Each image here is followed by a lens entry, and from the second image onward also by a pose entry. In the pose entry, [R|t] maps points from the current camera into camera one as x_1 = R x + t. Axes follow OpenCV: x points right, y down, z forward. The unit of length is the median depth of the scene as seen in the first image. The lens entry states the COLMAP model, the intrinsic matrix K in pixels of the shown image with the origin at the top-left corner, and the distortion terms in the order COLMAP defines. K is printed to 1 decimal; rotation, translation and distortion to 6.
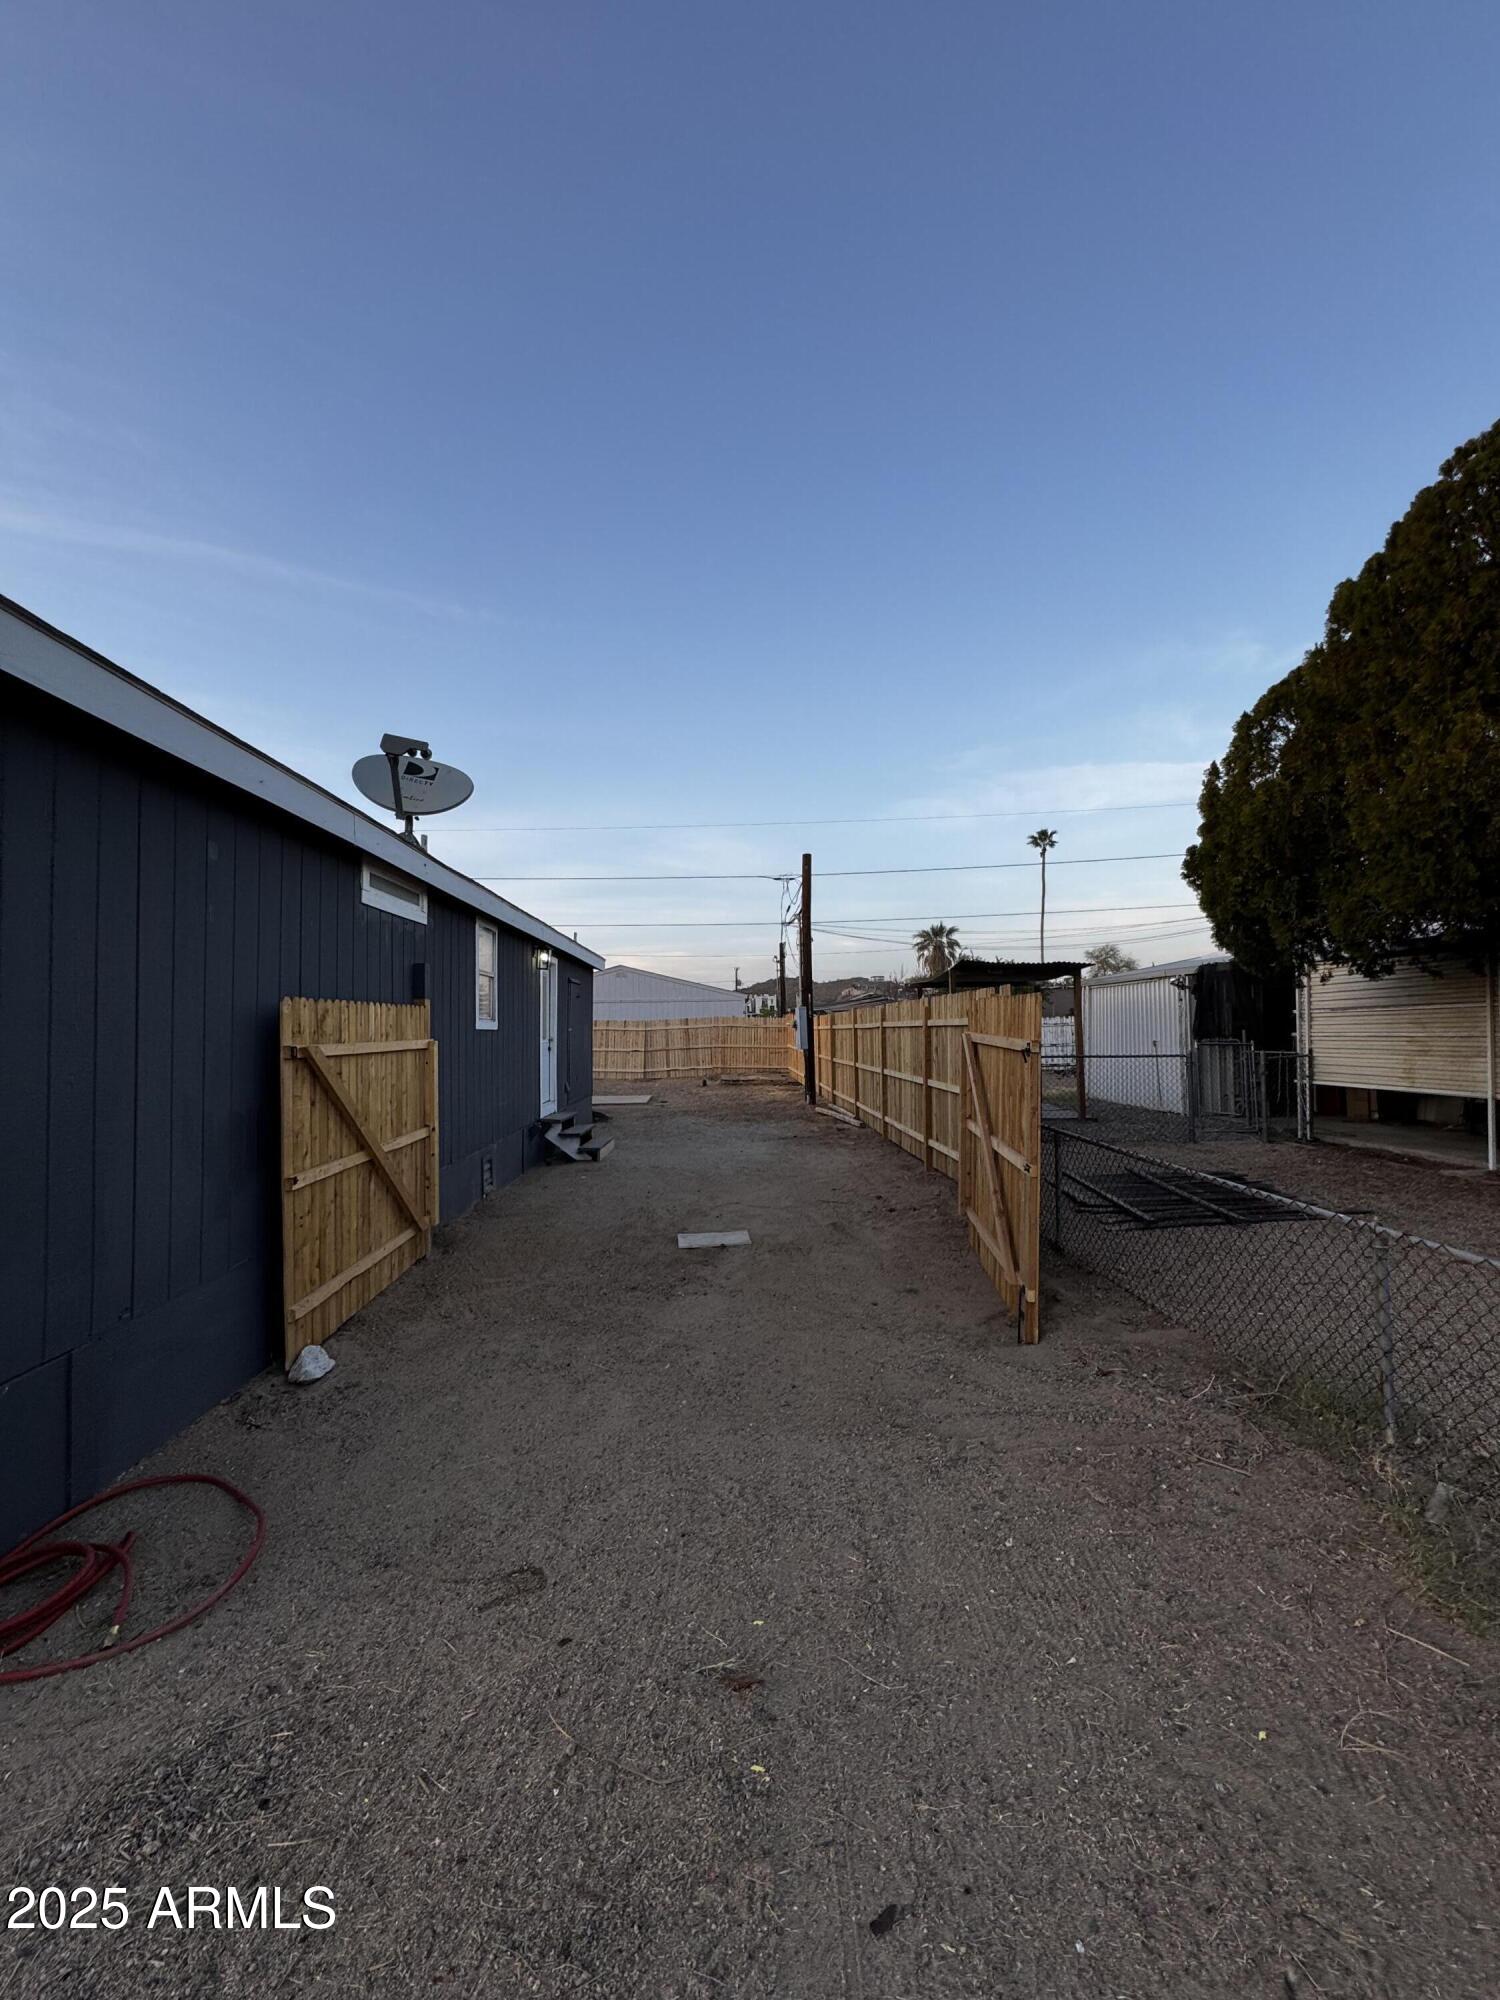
lens RADIAL K [[795.4, 0, 747.0], [0, 795.4, 1000.3], [0, 0, 1]] dist [-0.001431, 0.000397]
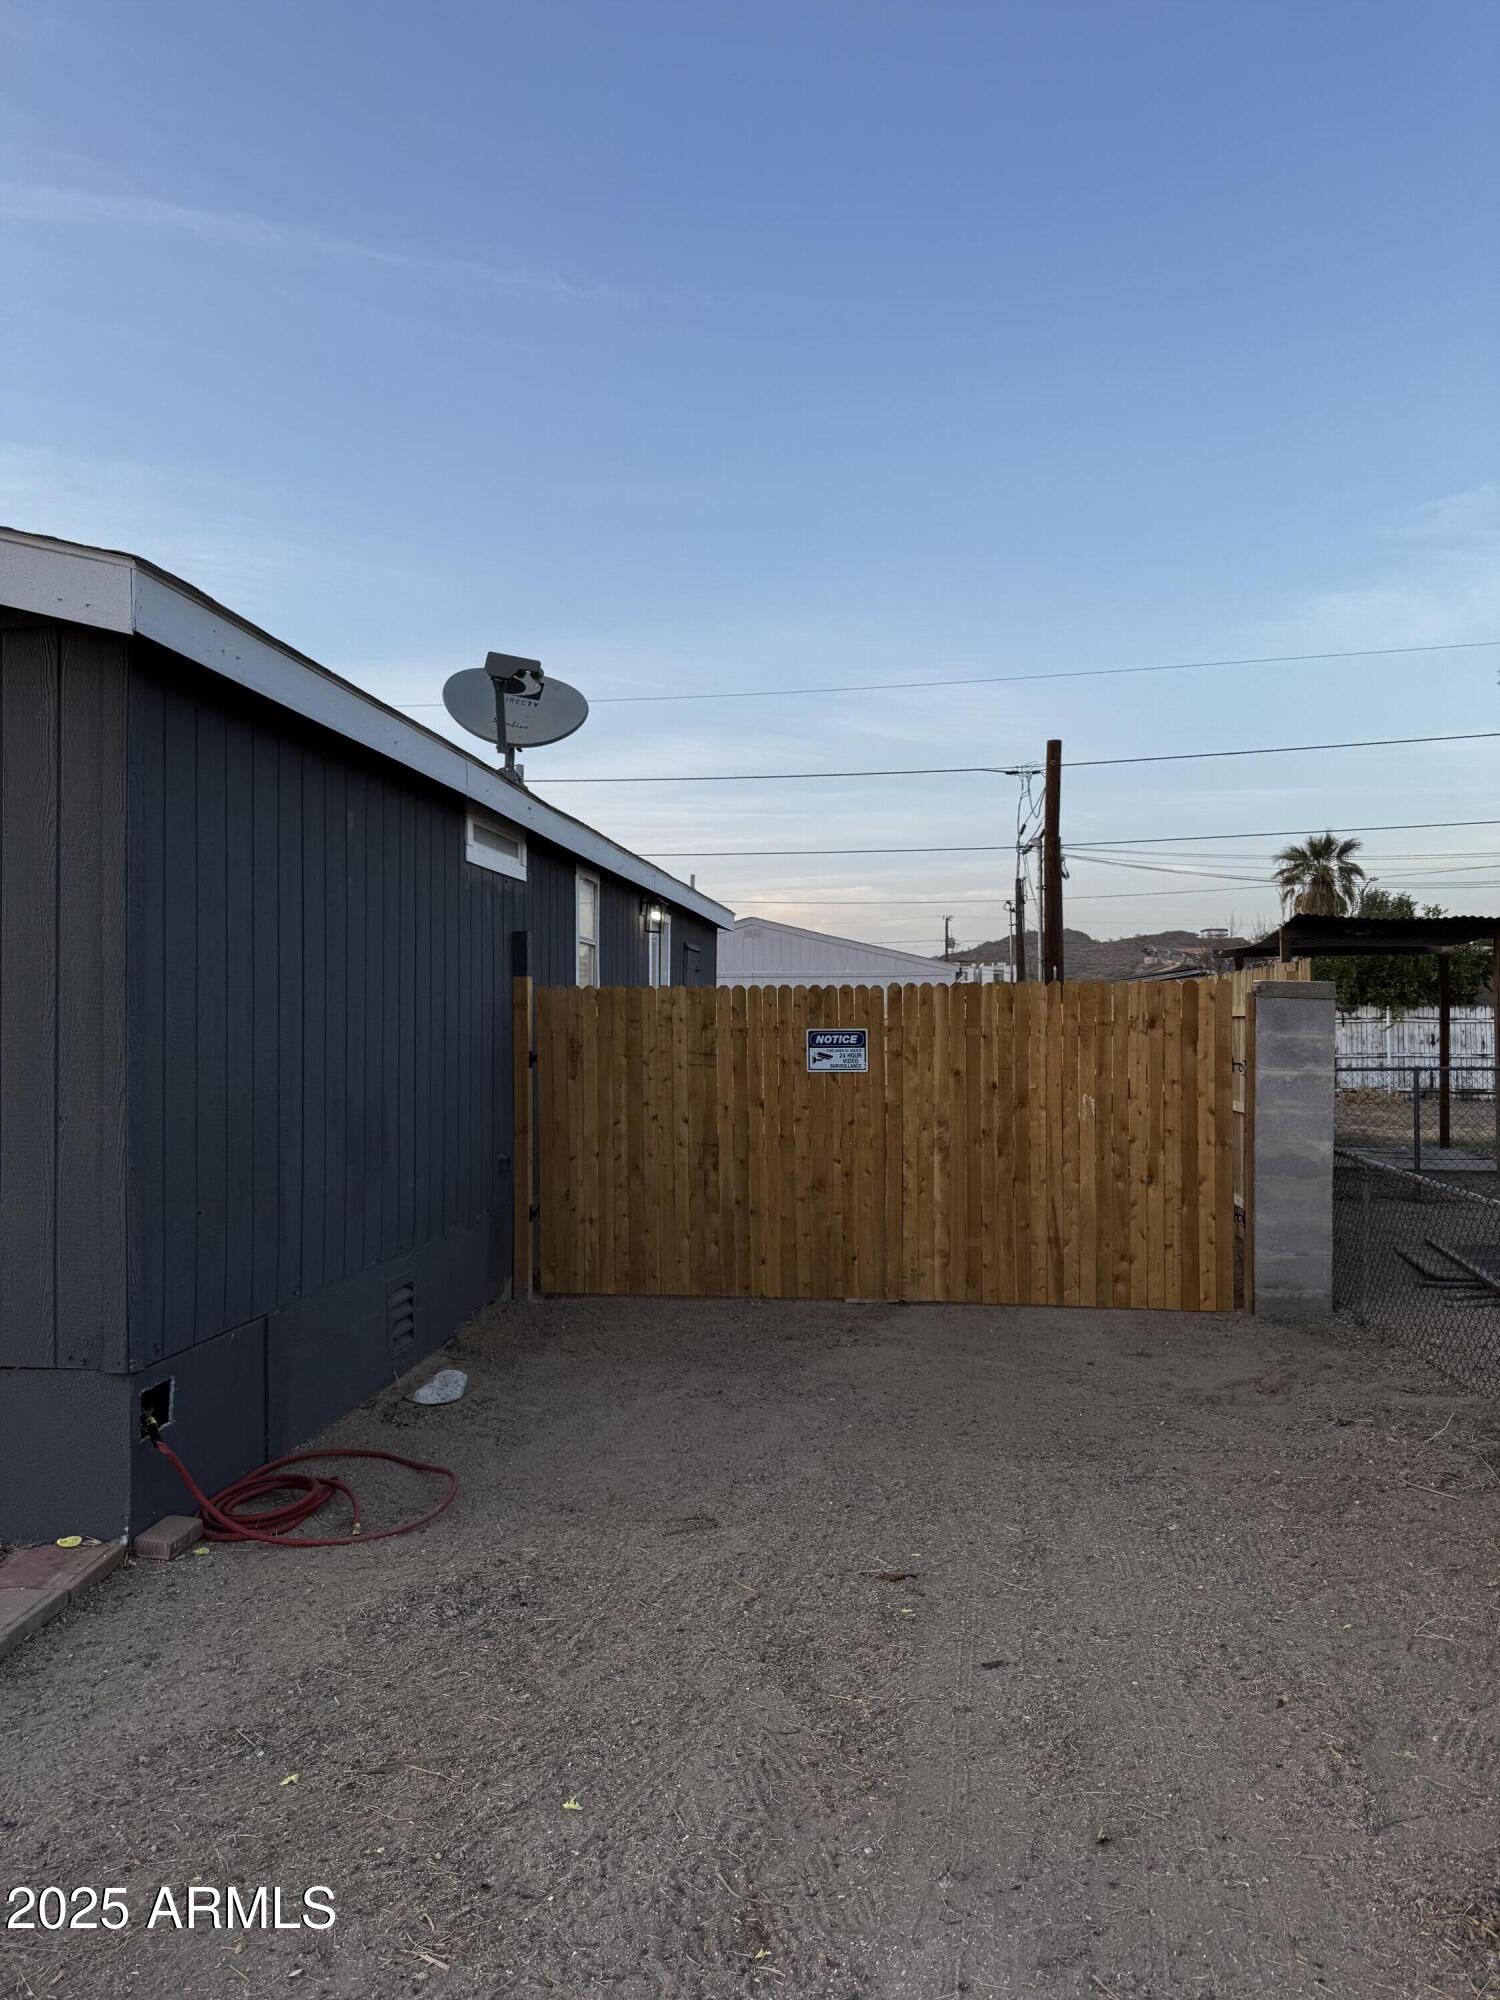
lens RADIAL K [[1407.5, 0, 750.0], [0, 1407.5, 1000.0], [0, 0, 1]] dist [0.085416, -0.129982]
pose [[0.988216, 0.007299, -0.152891, 0.032894], [-0.004281, 0.999790, 0.020058, -0.007456], [0.153006, -0.019167, 0.988039, -0.380416]]
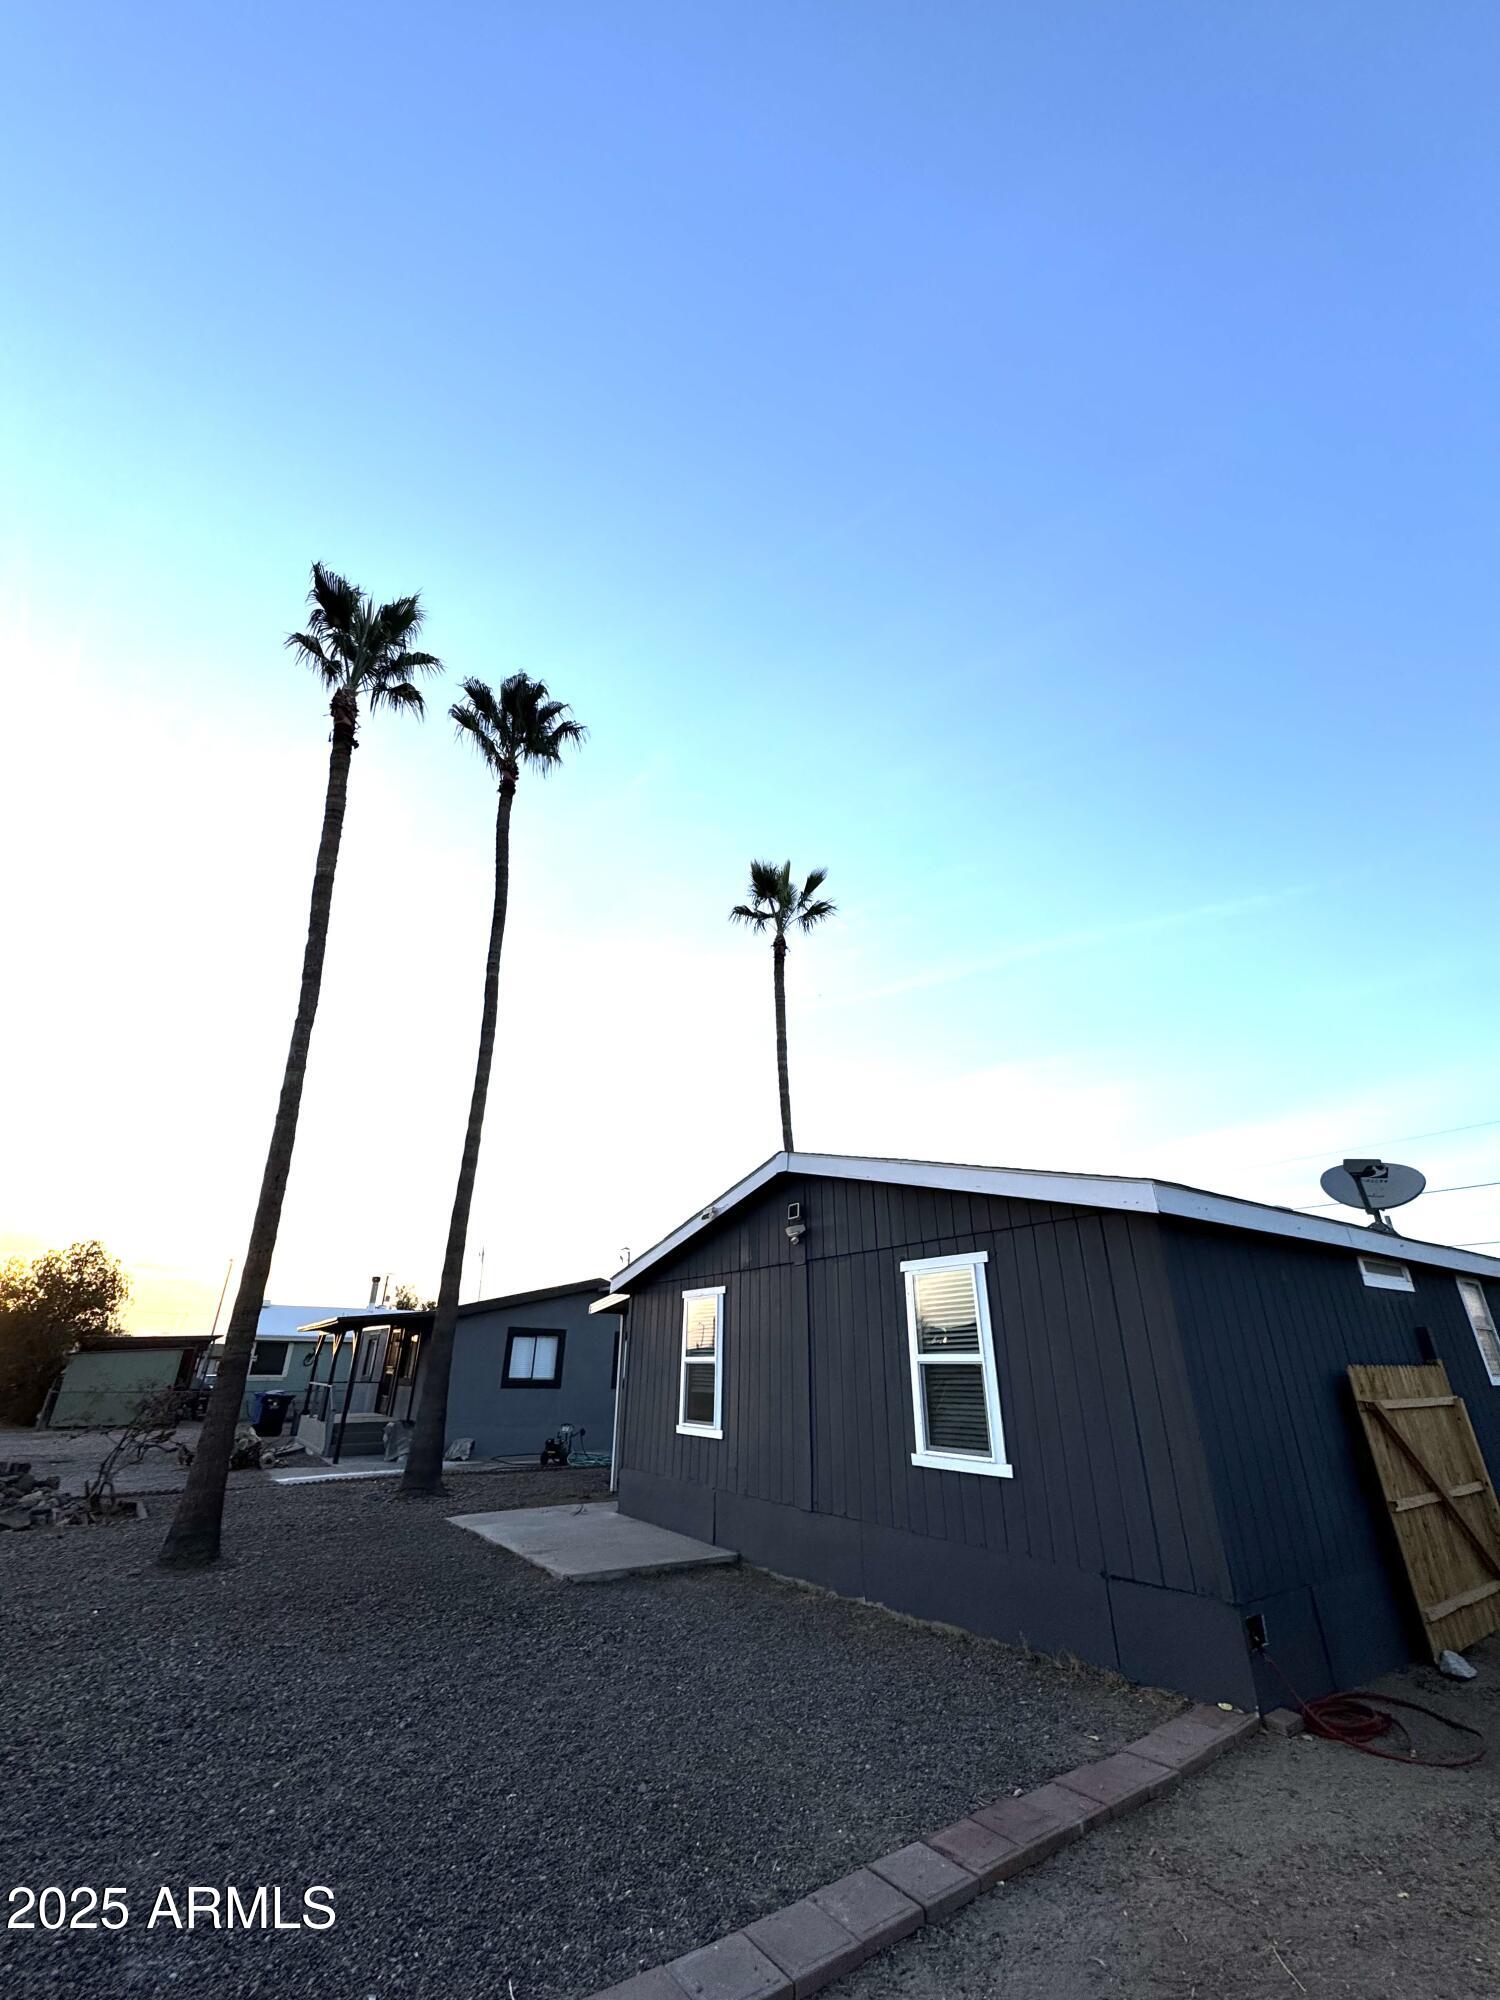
lens RADIAL K [[795.4, 0, 747.0], [0, 795.4, 1000.3], [0, 0, 1]] dist [-0.001431, 0.000397]
pose [[0.538115, -0.338049, -0.772111, 0.159263], [0.015230, 0.919798, -0.392096, -0.048734], [0.842734, 0.199234, 0.500106, -0.640226]]
